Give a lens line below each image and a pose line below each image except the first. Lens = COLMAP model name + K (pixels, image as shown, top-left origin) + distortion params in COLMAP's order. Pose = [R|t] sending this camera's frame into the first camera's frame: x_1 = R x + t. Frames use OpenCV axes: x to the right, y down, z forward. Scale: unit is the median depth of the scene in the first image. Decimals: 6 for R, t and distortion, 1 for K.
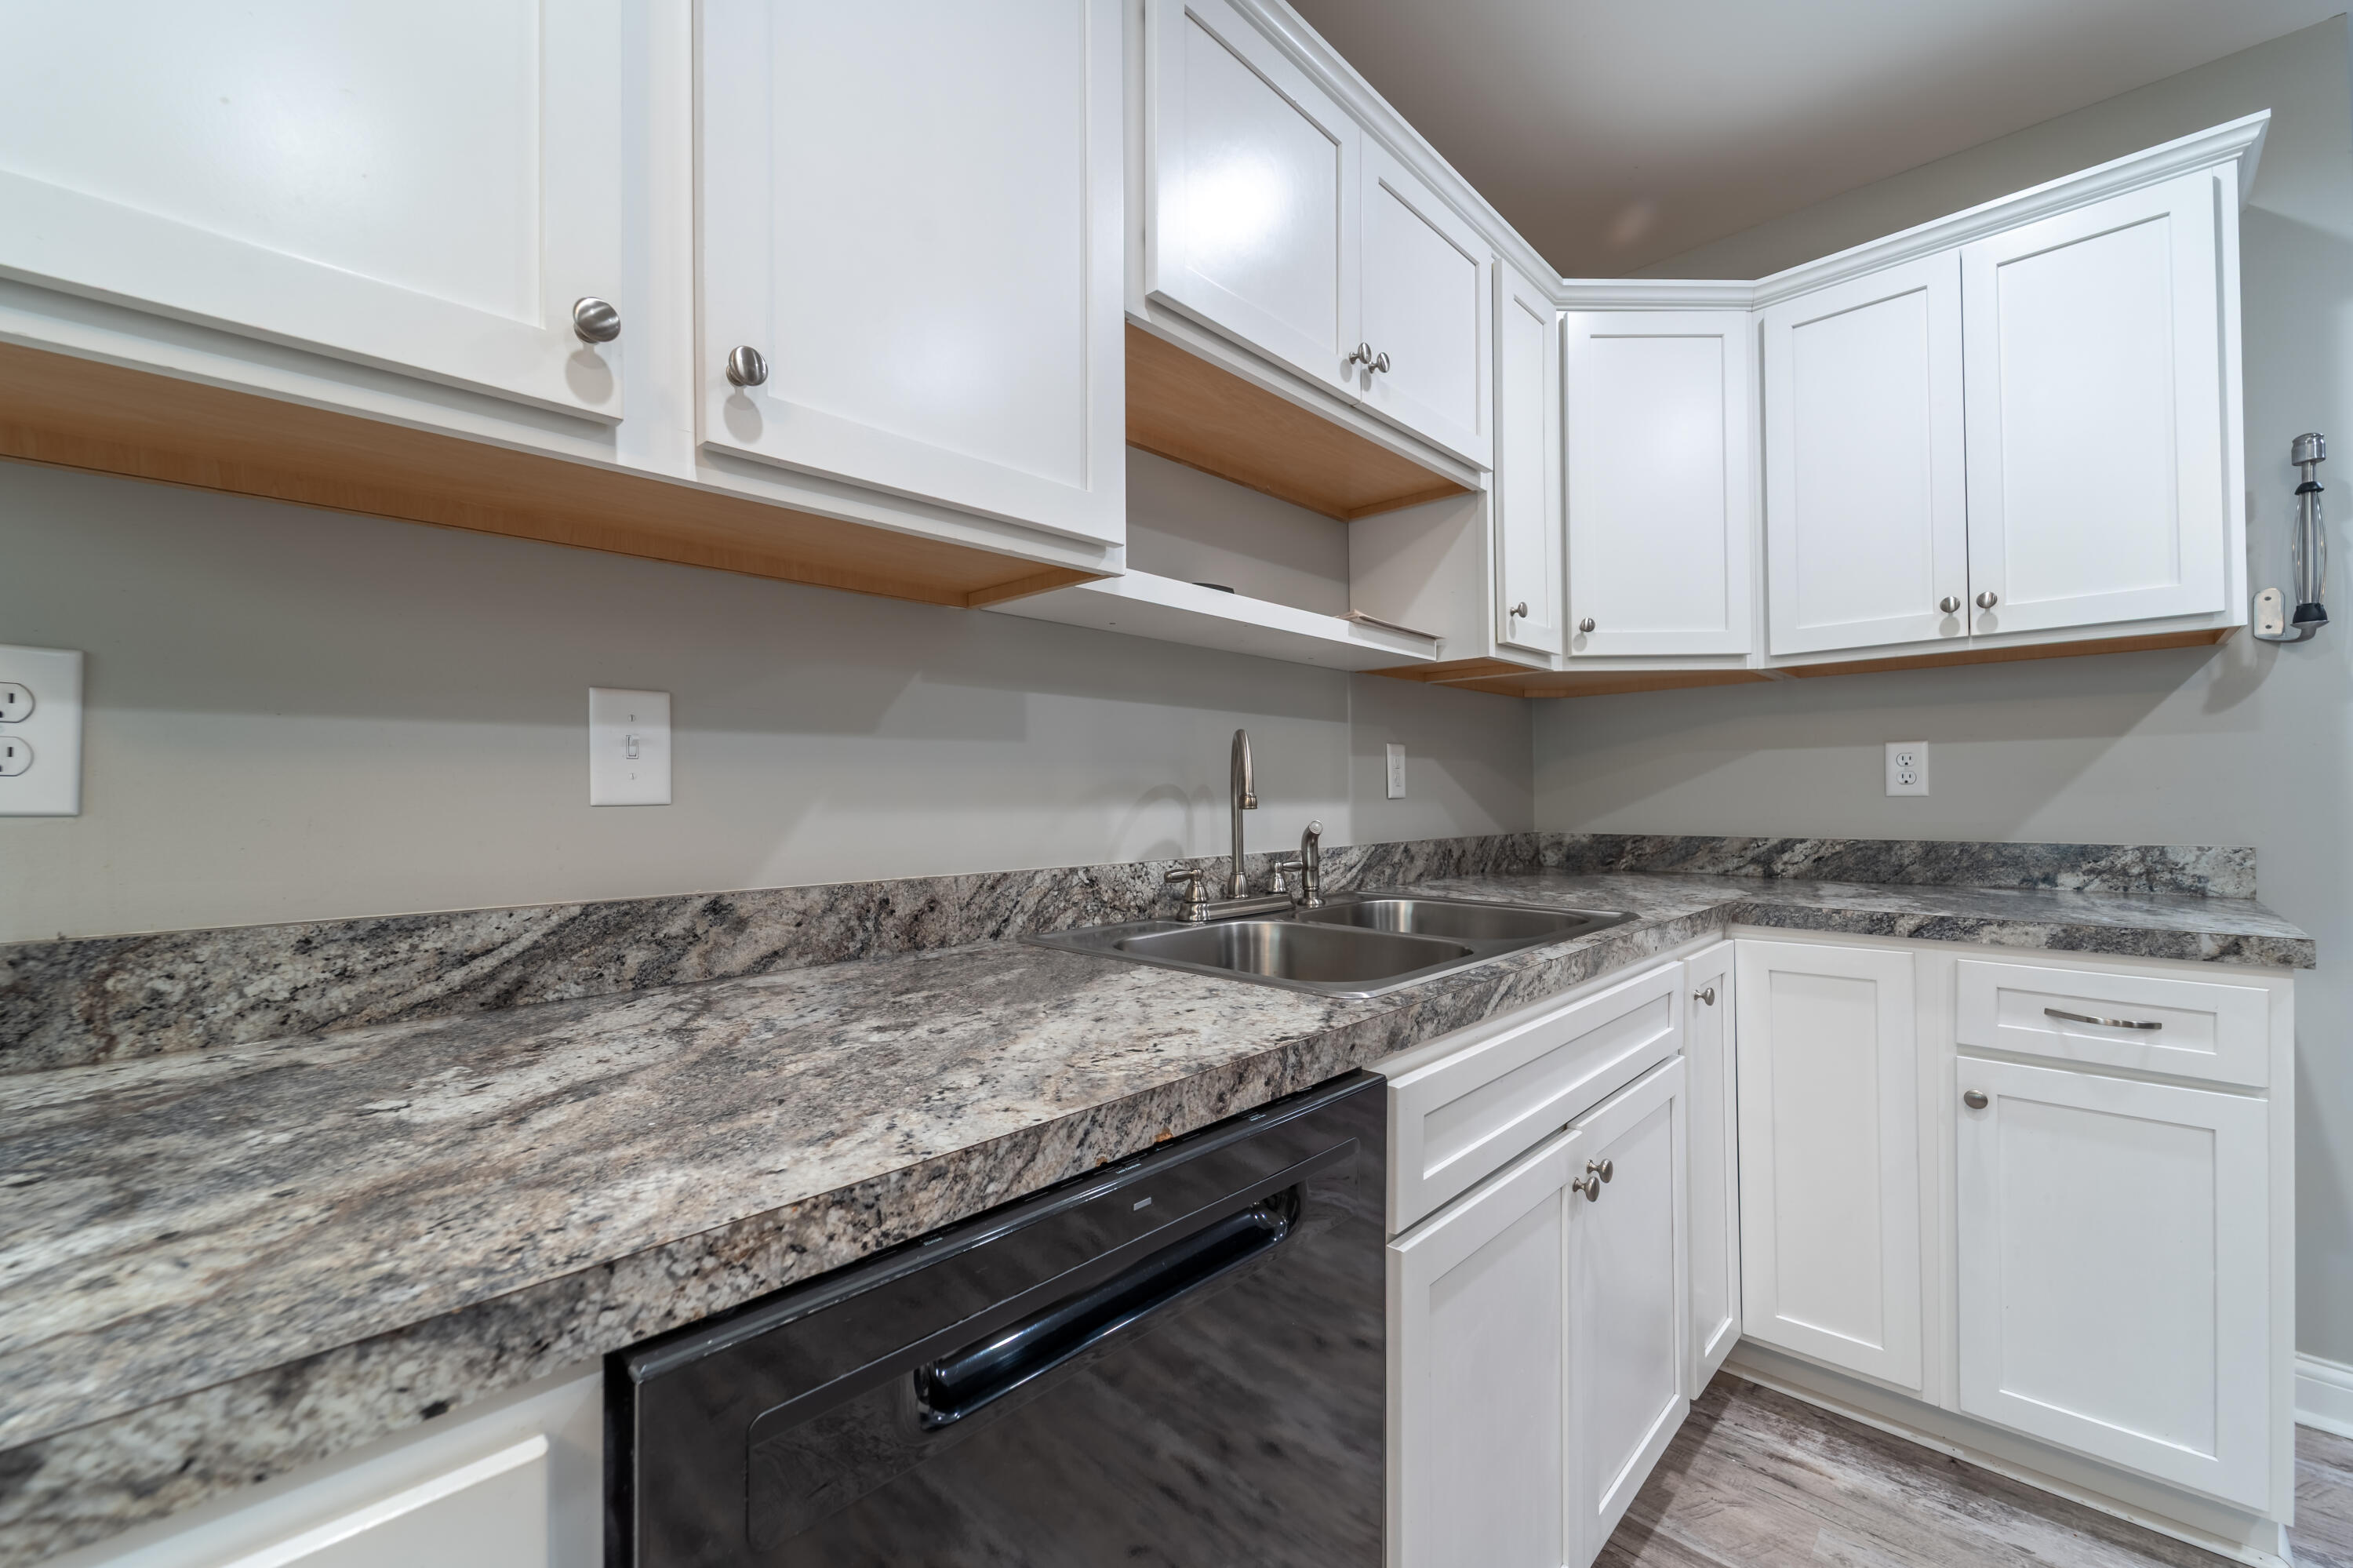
lens RADIAL K [[948.3, 0, 1183.8], [0, 948.3, 790.4], [0, 0, 1]] dist [0.007748, -0.005037]
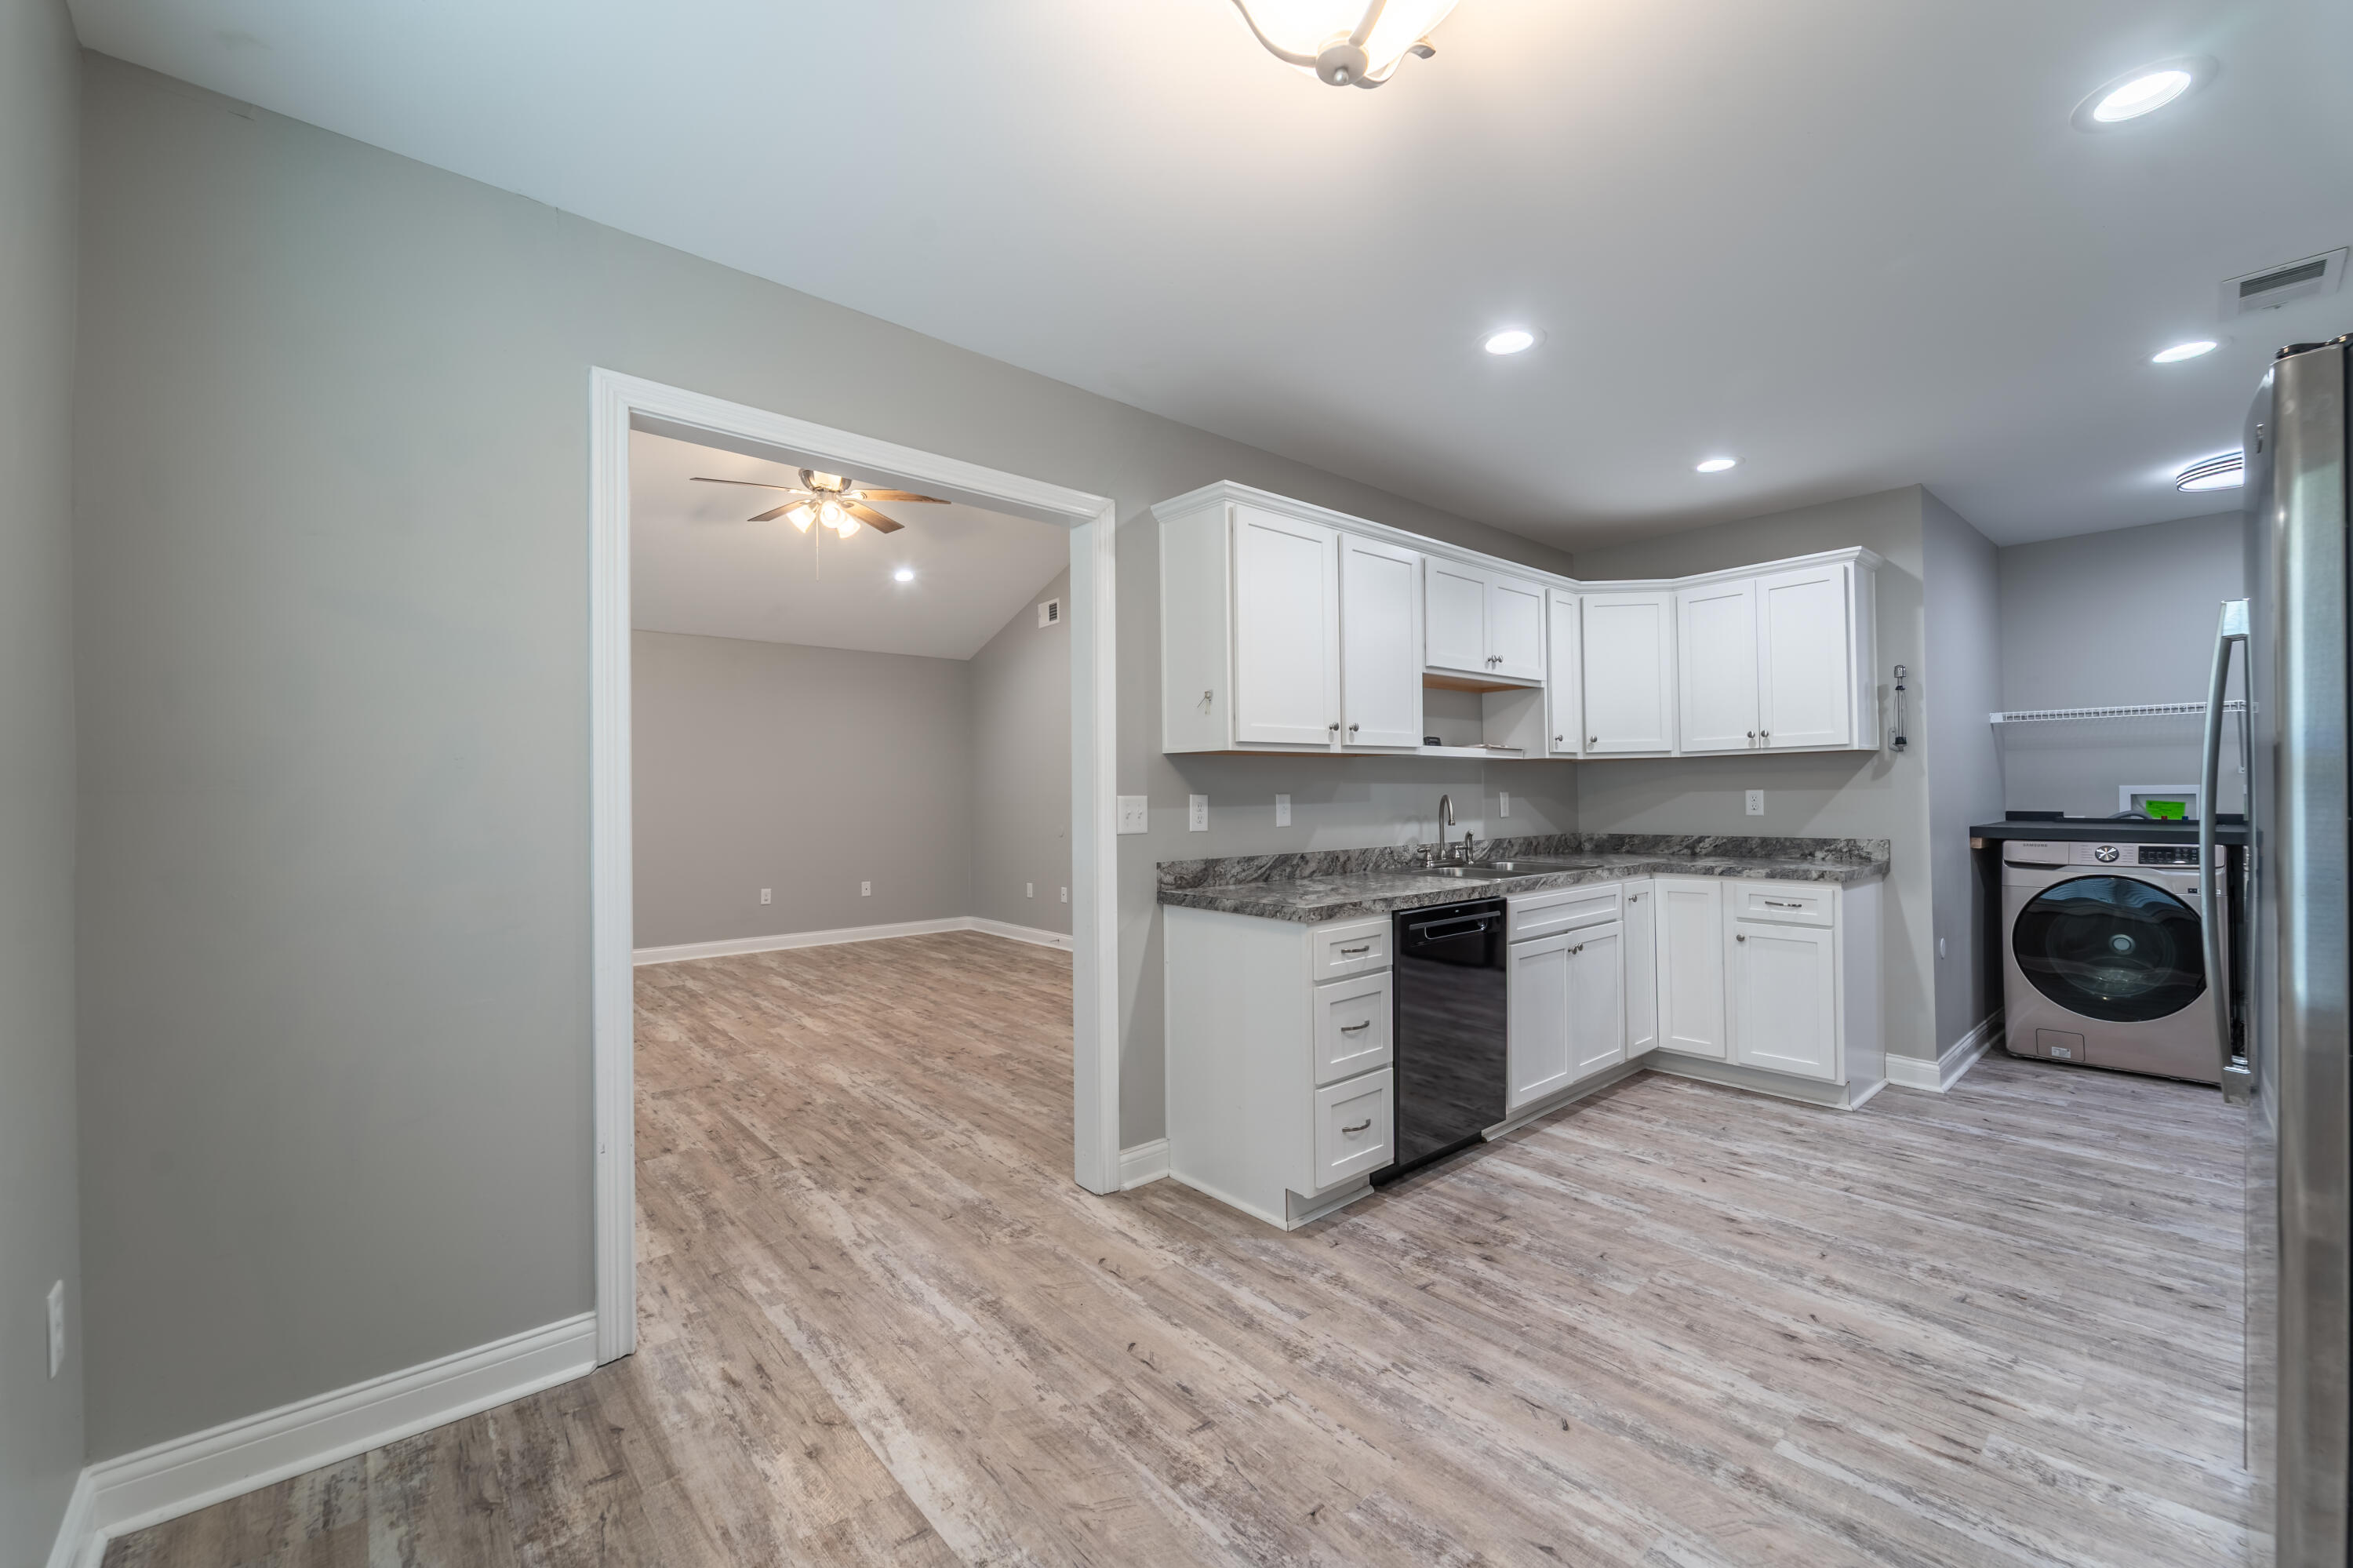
lens RADIAL K [[950.7, 0, 1183.7], [0, 950.7, 788.8], [0, 0, 1]] dist [0.006601, -0.004144]
pose [[0.995677, -0.006257, -0.092676, -0.415912], [0.006210, 0.999980, -0.000801, -0.082670], [0.092679, 0.000222, 0.995696, -1.682005]]
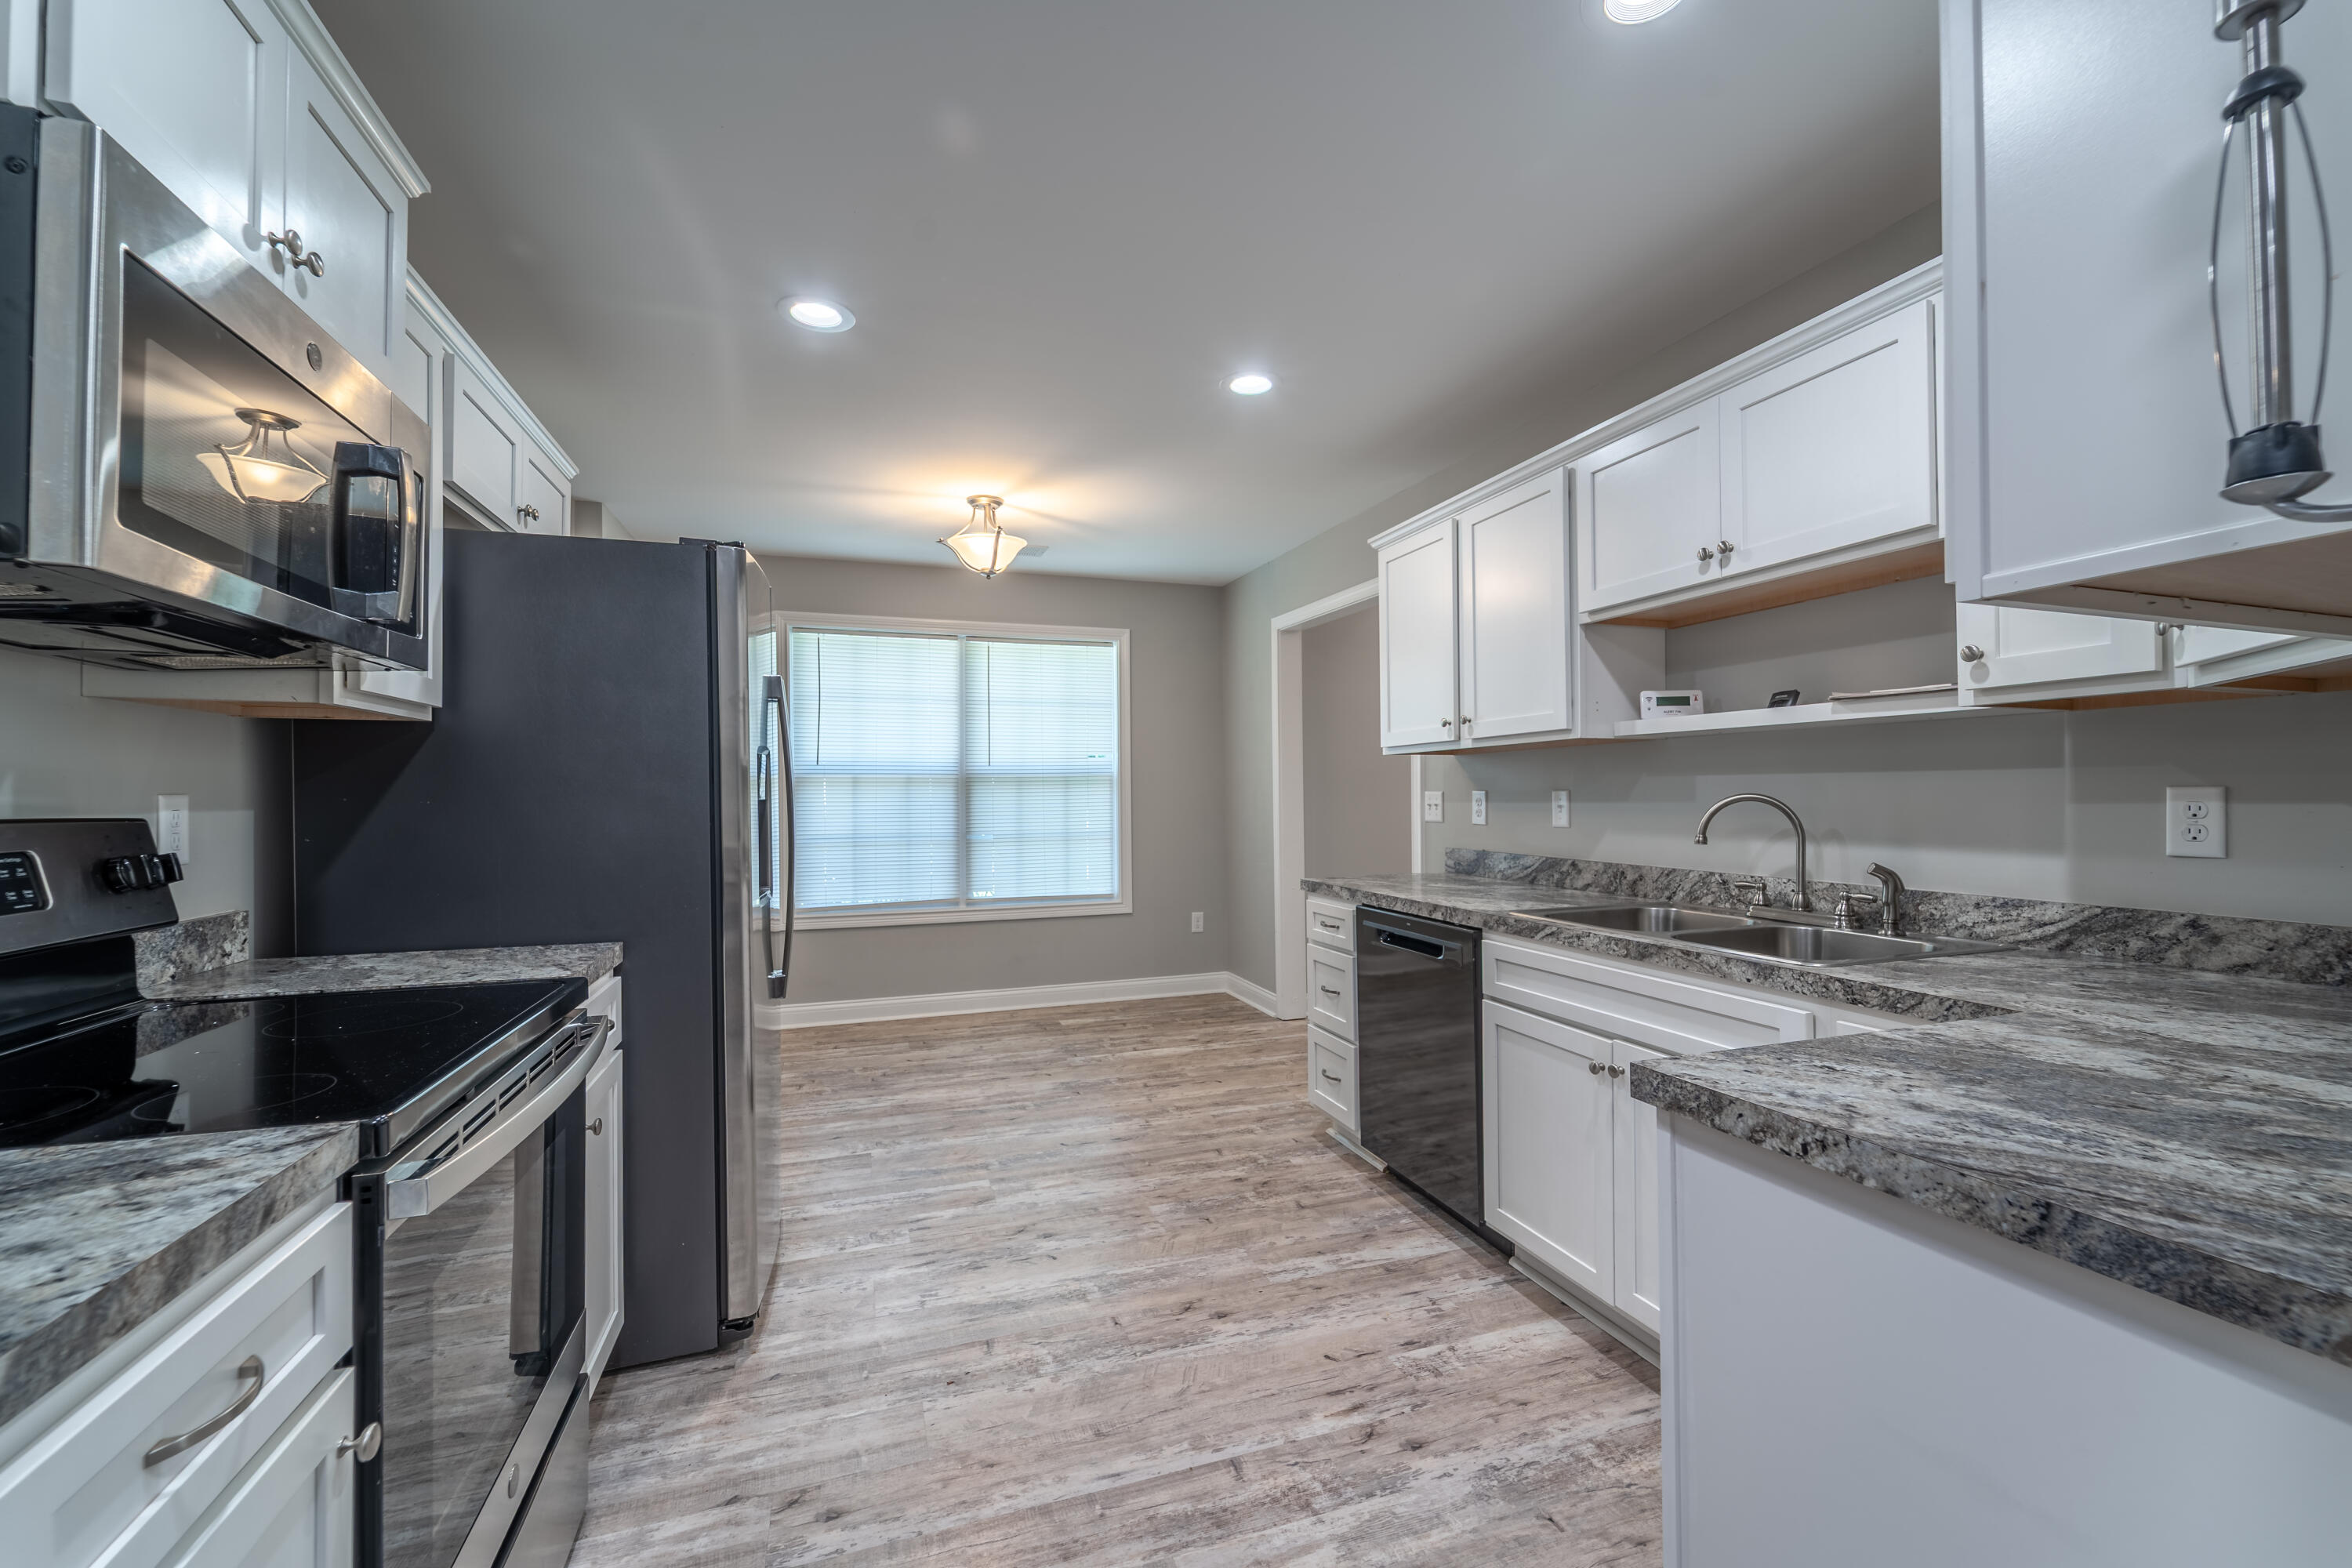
lens RADIAL K [[950.2, 0, 1183.2], [0, 950.2, 788.7], [0, 0, 1]] dist [0.006601, -0.004144]
pose [[-0.456209, 0.002719, -0.889868, 1.816322], [0.011910, 0.999924, -0.003050, -0.077037], [0.889793, -0.011990, -0.456207, 0.878105]]
